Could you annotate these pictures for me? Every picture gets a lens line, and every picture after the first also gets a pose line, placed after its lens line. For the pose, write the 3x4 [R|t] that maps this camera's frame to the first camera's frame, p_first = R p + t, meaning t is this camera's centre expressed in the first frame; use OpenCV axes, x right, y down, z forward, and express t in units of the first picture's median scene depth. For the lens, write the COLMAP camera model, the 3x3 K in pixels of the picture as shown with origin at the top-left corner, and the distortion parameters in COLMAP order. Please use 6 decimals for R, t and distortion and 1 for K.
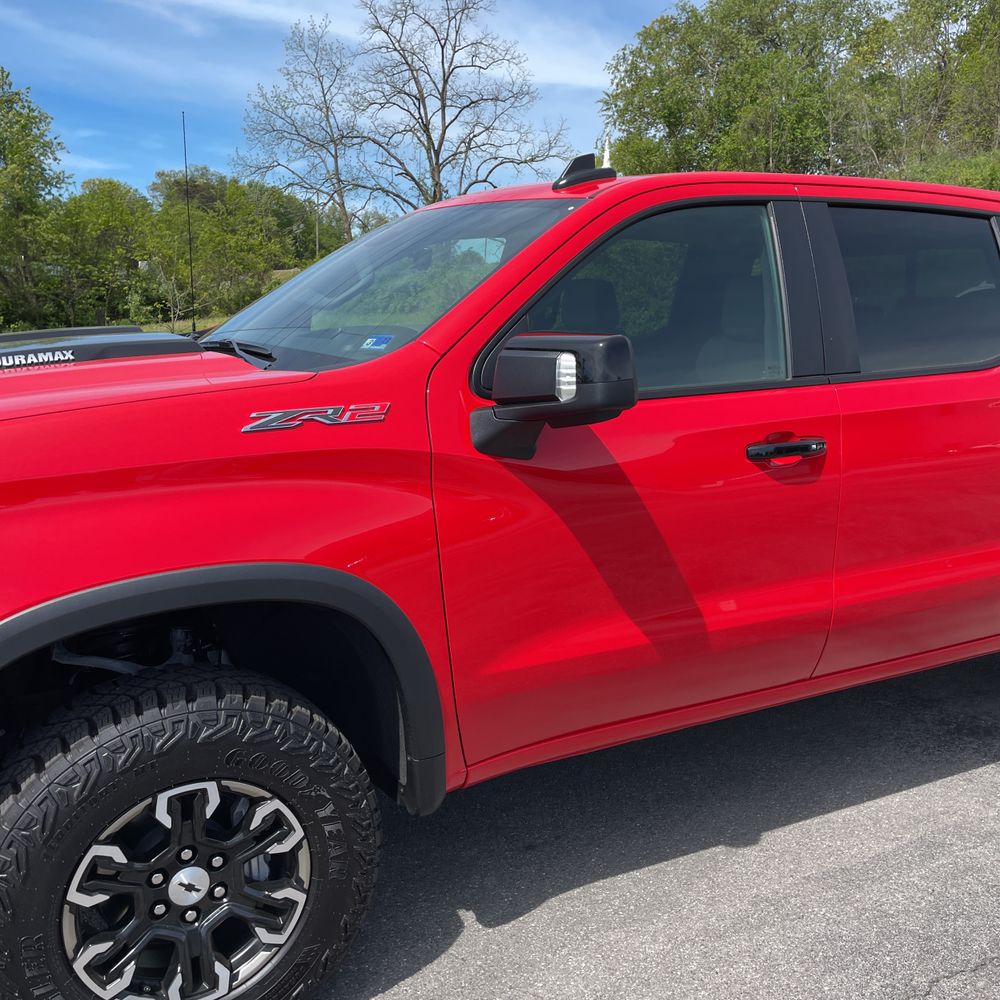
lens RADIAL K [[1006.0, 0, 500.0], [0, 1006.0, 500.0], [0, 0, 1]] dist [0.097988, -0.128975]
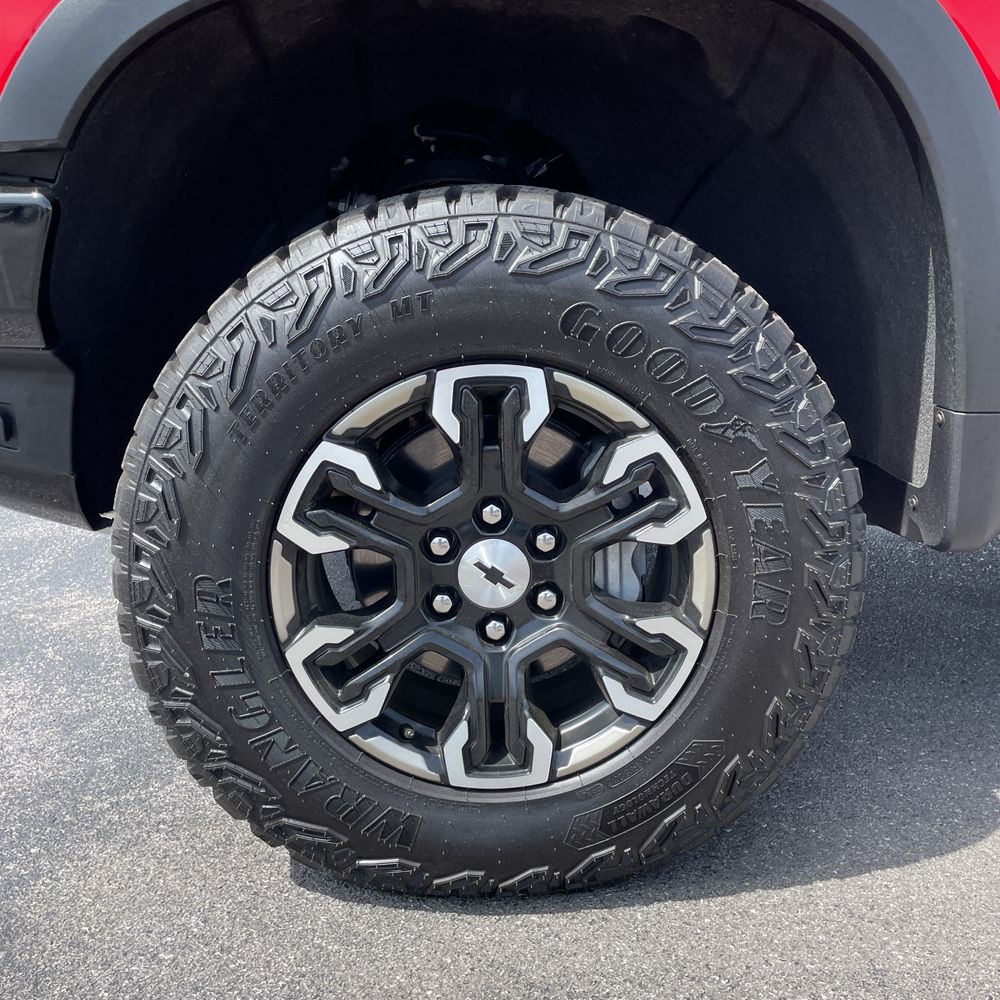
lens RADIAL K [[1006.0, 0, 500.0], [0, 1006.0, 500.0], [0, 0, 1]] dist [0.097988, -0.128975]
pose [[0.890250, 0.094784, -0.445501, -0.061310], [-0.074819, 0.995253, 0.062238, 0.302586], [0.449285, -0.022075, 0.893116, 0.512509]]
